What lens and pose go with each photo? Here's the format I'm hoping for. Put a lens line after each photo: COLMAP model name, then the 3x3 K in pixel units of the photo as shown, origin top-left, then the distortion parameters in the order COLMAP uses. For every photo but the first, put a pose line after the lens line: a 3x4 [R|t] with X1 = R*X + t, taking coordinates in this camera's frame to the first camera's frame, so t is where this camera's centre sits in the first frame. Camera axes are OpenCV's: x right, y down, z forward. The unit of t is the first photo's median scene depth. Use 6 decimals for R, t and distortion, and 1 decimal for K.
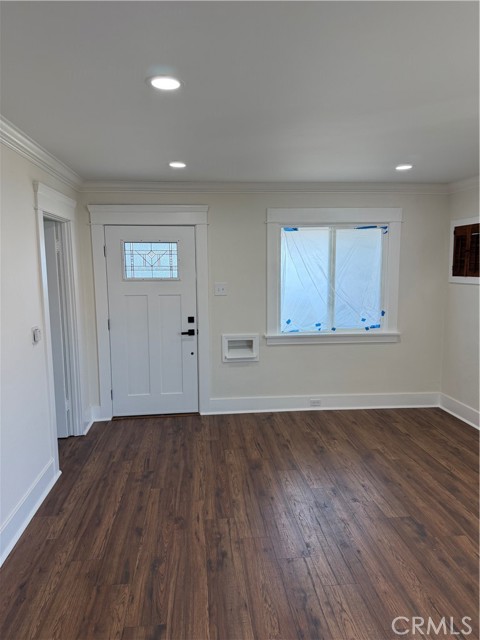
lens RADIAL K [[459.0, 0, 237.5], [0, 459.0, 323.3], [0, 0, 1]] dist [0.068669, -0.090341]
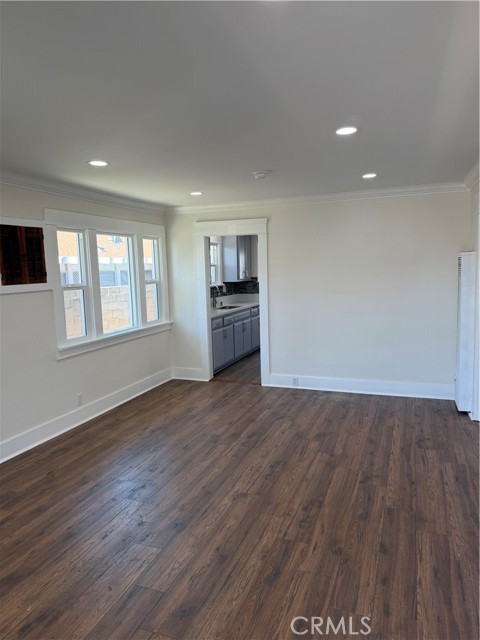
lens RADIAL K [[459.0, 0, 234.4], [0, 459.0, 321.4], [0, 0, 1]] dist [0.068669, -0.090341]
pose [[-0.895191, -0.012347, 0.445512, -0.351060], [0.093975, 0.971913, 0.215764, -0.209285], [-0.435663, 0.235017, -0.868887, 1.813358]]
